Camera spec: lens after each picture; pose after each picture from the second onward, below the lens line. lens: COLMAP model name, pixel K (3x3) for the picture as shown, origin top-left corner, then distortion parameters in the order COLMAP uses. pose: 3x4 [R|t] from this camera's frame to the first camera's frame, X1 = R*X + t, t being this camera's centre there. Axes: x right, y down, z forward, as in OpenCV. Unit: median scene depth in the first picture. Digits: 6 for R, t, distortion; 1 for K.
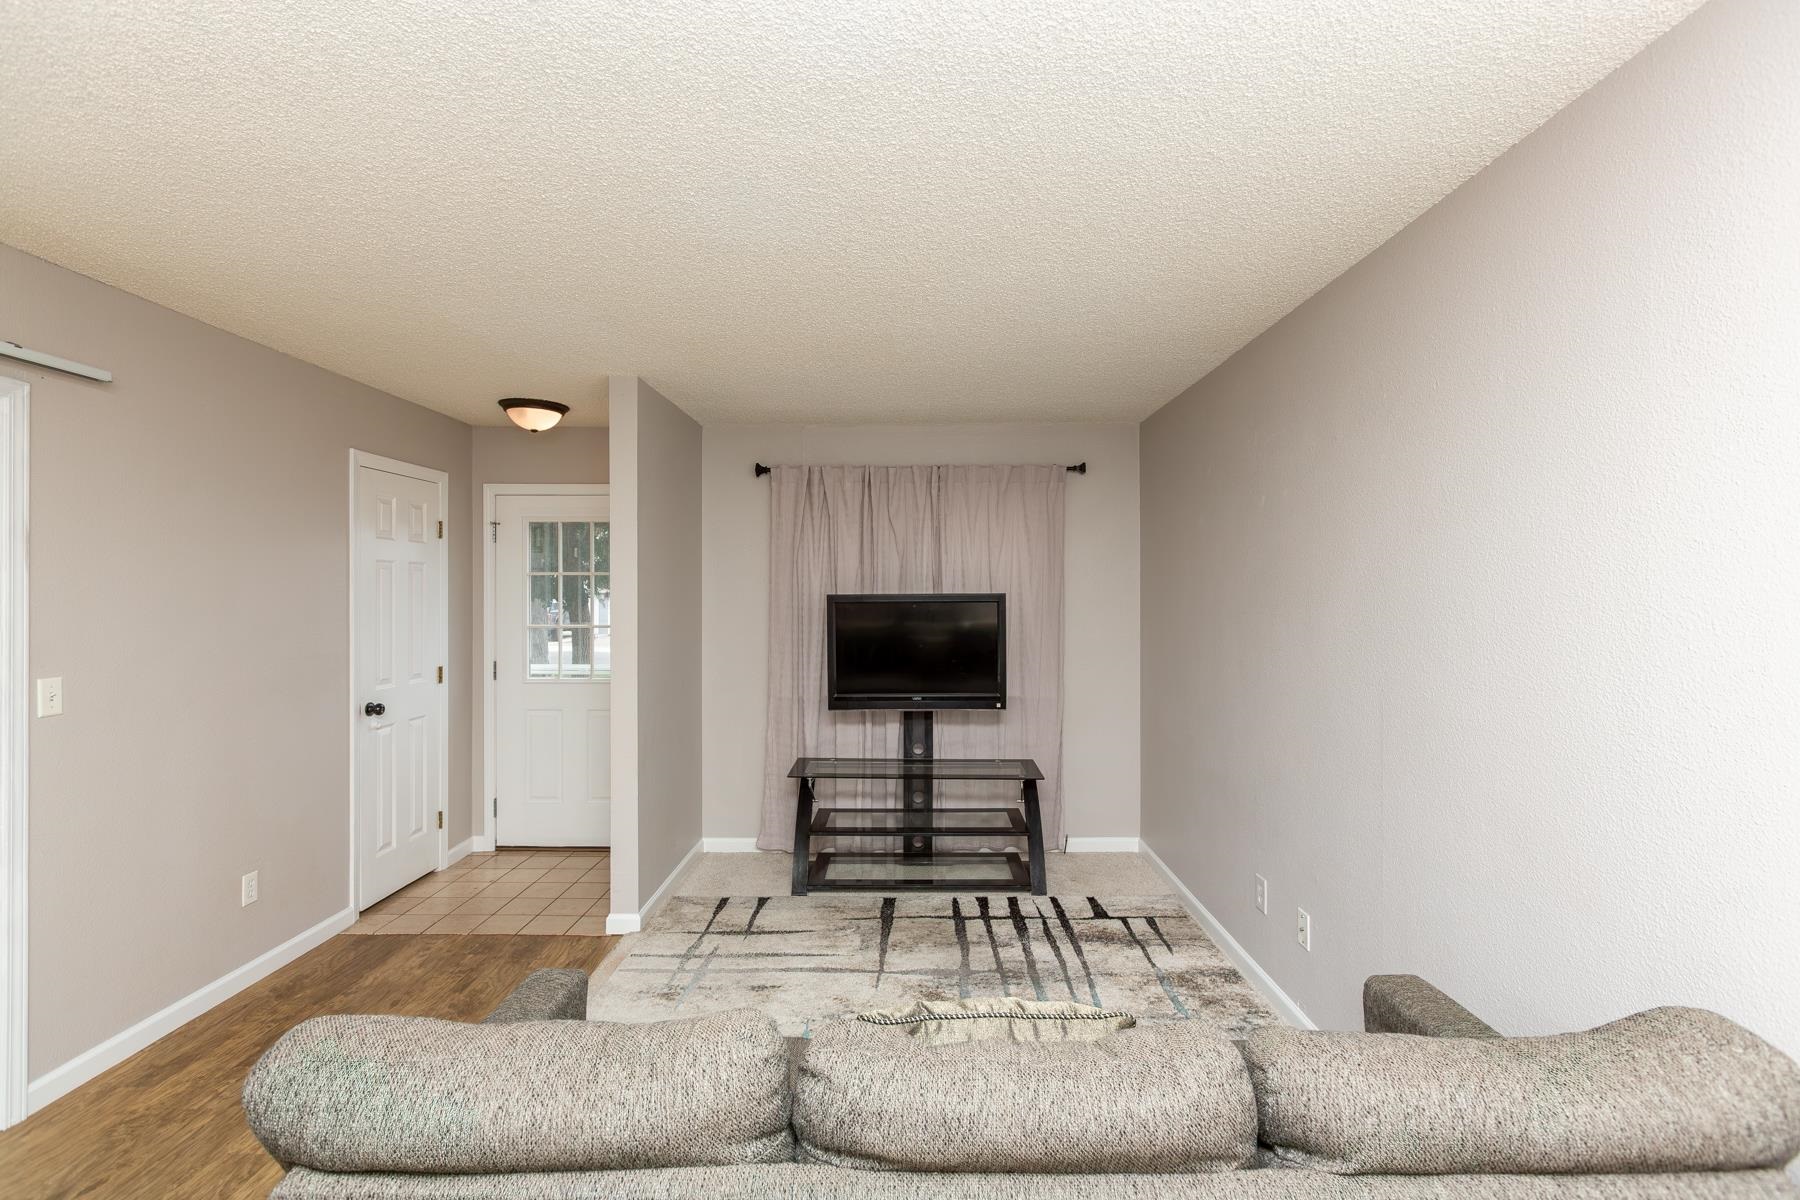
lens RADIAL K [[817.1, 0, 900.5], [0, 817.1, 591.4], [0, 0, 1]] dist [0.004933, -0.001261]
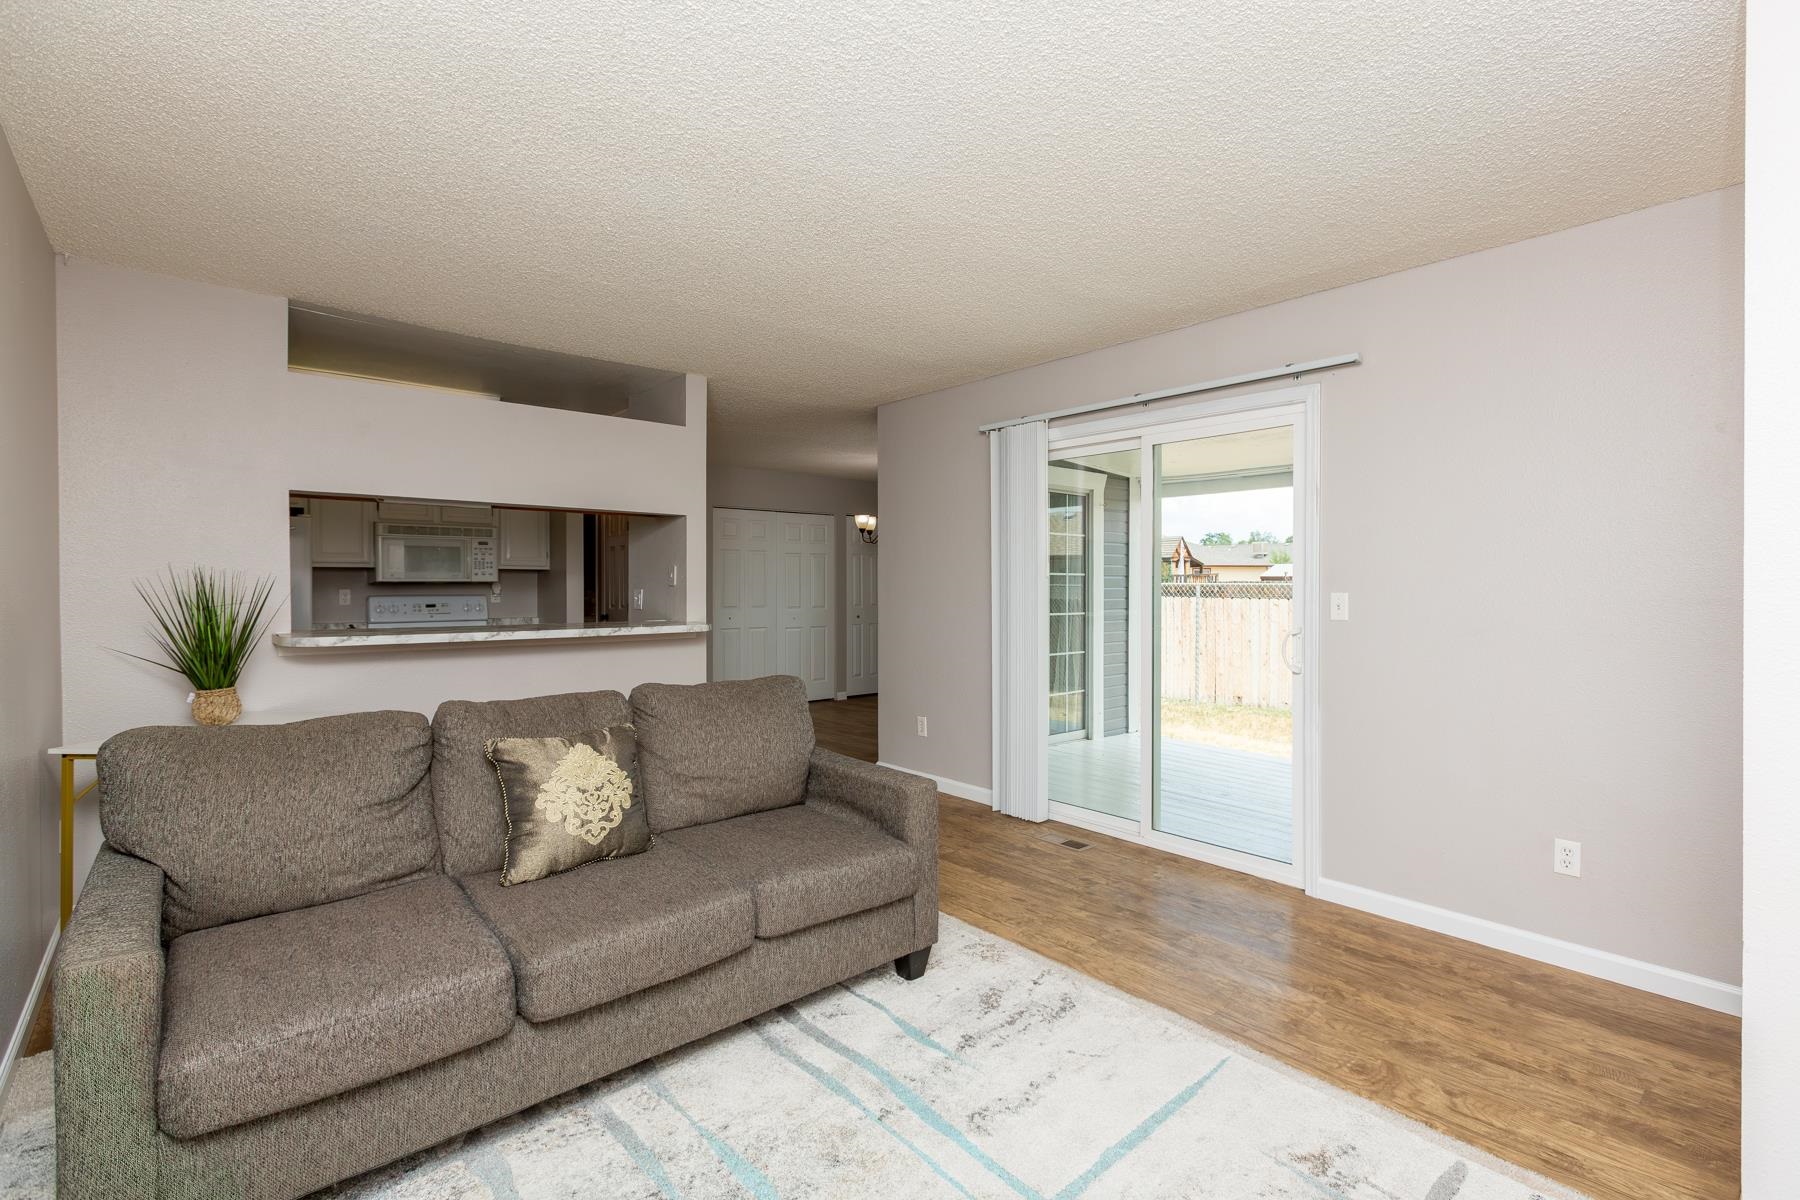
lens RADIAL K [[824.2, 0, 899.8], [0, 824.2, 591.7], [0, 0, 1]] dist [0.003988, -0.000732]
pose [[-0.750557, 0.004610, -0.660790, 0.253254], [0.001978, 0.999987, 0.004729, 0.058900], [0.660803, 0.002243, -0.750556, 0.945049]]
